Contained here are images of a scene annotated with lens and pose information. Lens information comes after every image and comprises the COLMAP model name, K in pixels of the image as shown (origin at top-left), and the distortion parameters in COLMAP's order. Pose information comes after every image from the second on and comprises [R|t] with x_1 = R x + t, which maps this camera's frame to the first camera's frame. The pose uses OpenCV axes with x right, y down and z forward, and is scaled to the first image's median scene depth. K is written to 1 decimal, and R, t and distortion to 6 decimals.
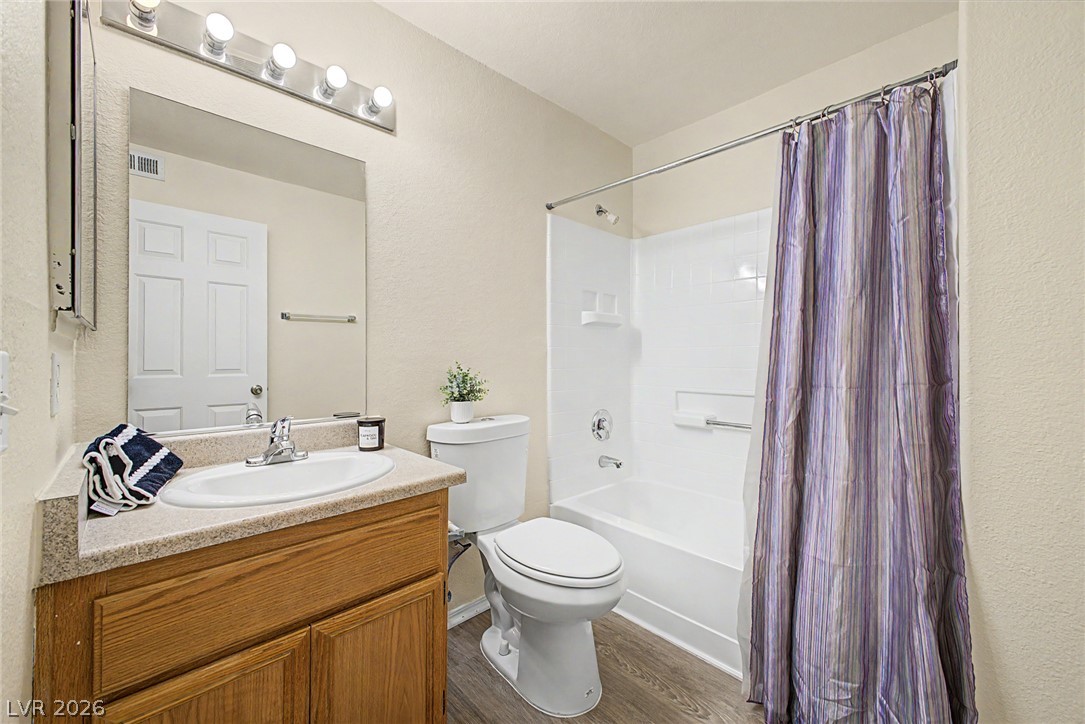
lens RADIAL K [[428.4, 0, 544.7], [0, 428.4, 365.6], [0, 0, 1]] dist [0.029484, -0.010339]
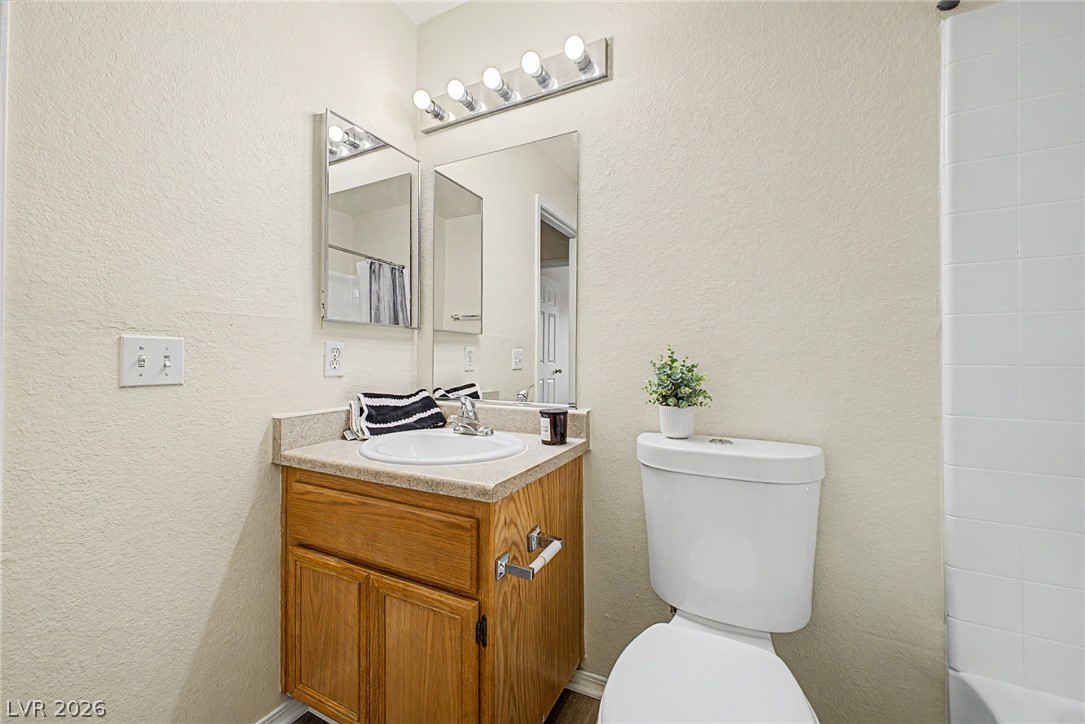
lens RADIAL K [[428.4, 0, 544.7], [0, 428.4, 365.6], [0, 0, 1]] dist [0.029484, -0.010339]
pose [[0.318453, 0.017039, -0.947786, 0.626568], [-0.016225, 0.999790, 0.012523, 0.024616], [0.947800, 0.011390, 0.318662, 0.954611]]
